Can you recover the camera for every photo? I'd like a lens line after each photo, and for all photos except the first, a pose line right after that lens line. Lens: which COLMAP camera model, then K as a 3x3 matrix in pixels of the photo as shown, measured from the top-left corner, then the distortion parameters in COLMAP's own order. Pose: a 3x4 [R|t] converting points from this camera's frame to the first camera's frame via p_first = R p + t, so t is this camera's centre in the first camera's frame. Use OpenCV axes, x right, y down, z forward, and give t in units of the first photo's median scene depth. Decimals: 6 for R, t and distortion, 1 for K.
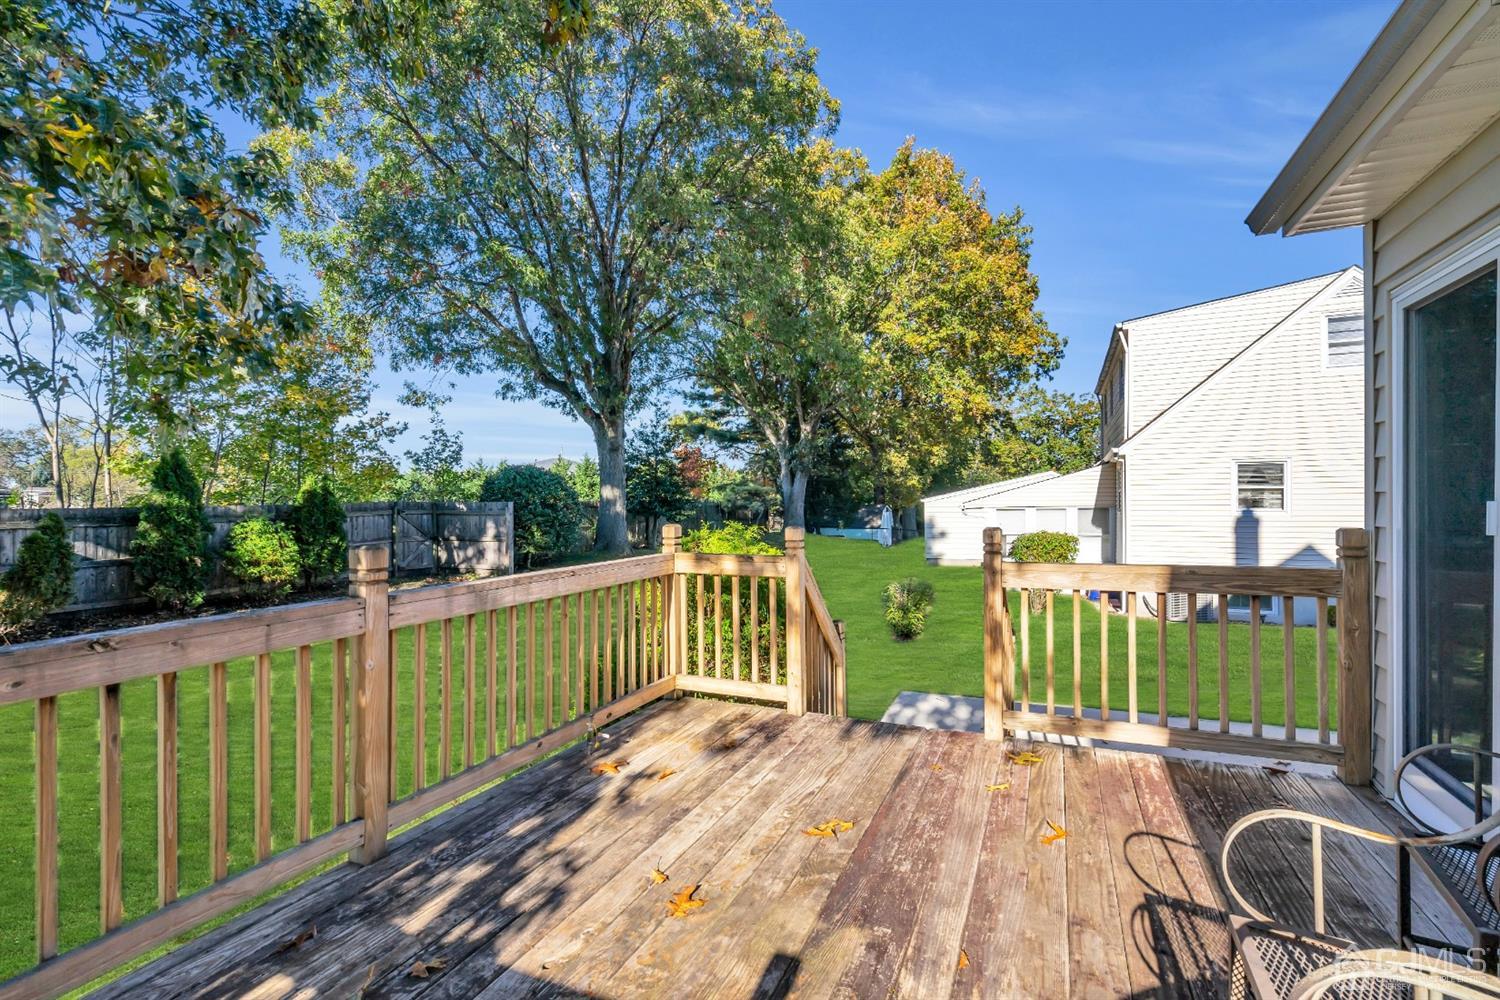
lens RADIAL K [[691.0, 0, 750.1], [0, 691.0, 501.0], [0, 0, 1]] dist [-0.003445, -0.000101]
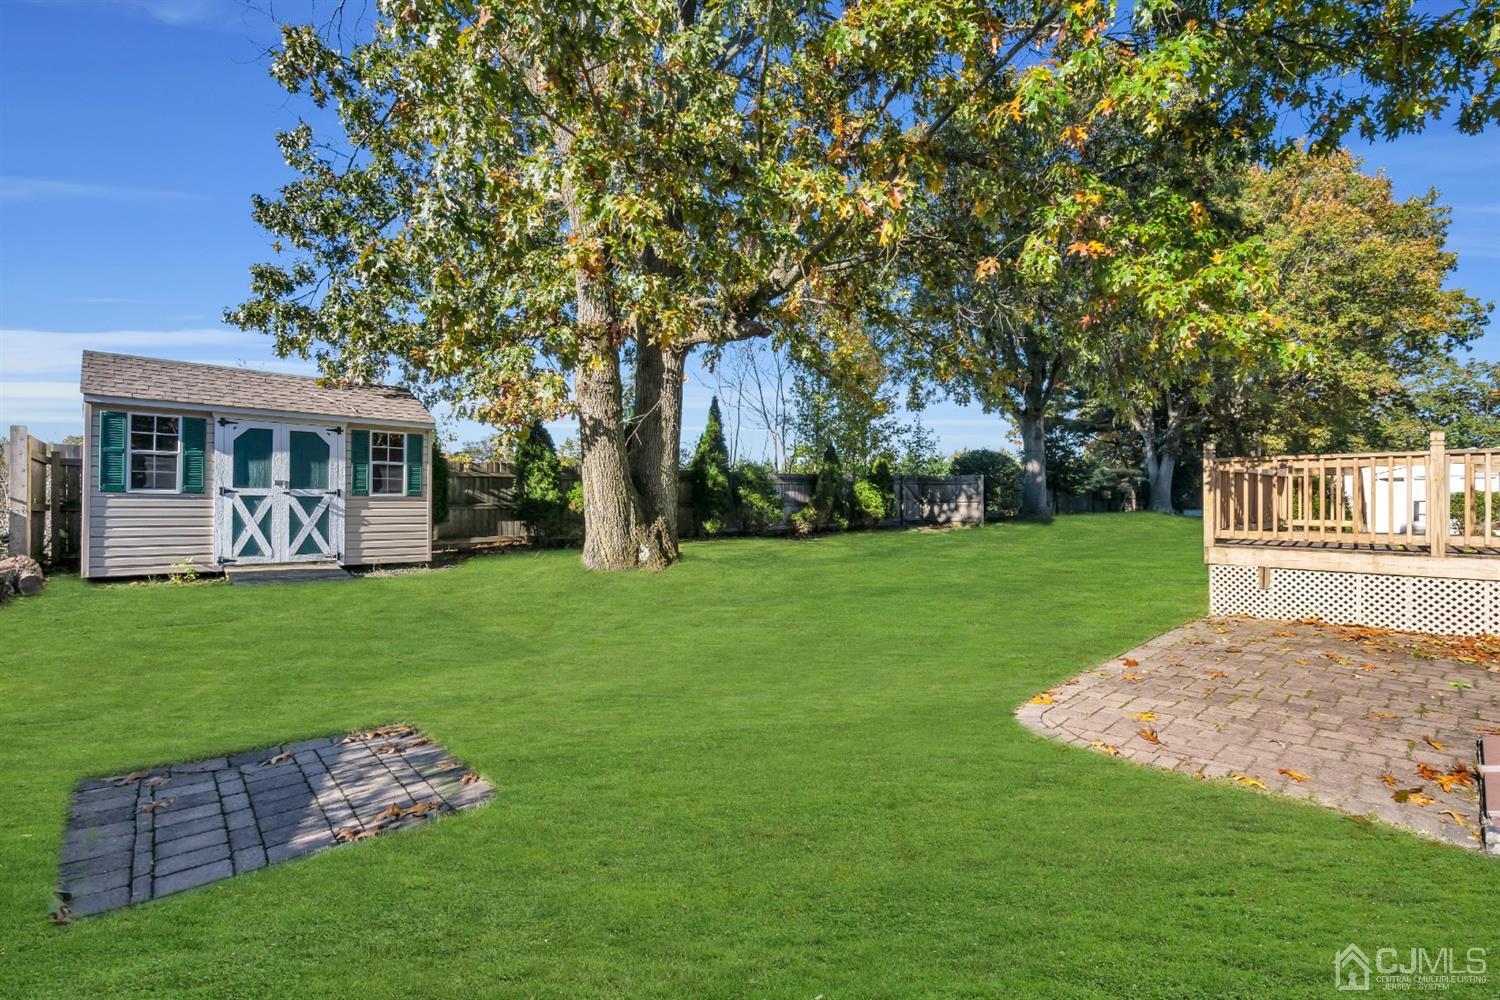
lens RADIAL K [[678.8, 0, 739.5], [0, 678.8, 498.6], [0, 0, 1]] dist [-0.001903, -0.000257]
pose [[0.919608, 0.005625, -0.392797, -0.129998], [-0.004286, 0.999982, 0.004286, 0.024937], [0.392814, -0.002257, 0.919615, -0.264674]]
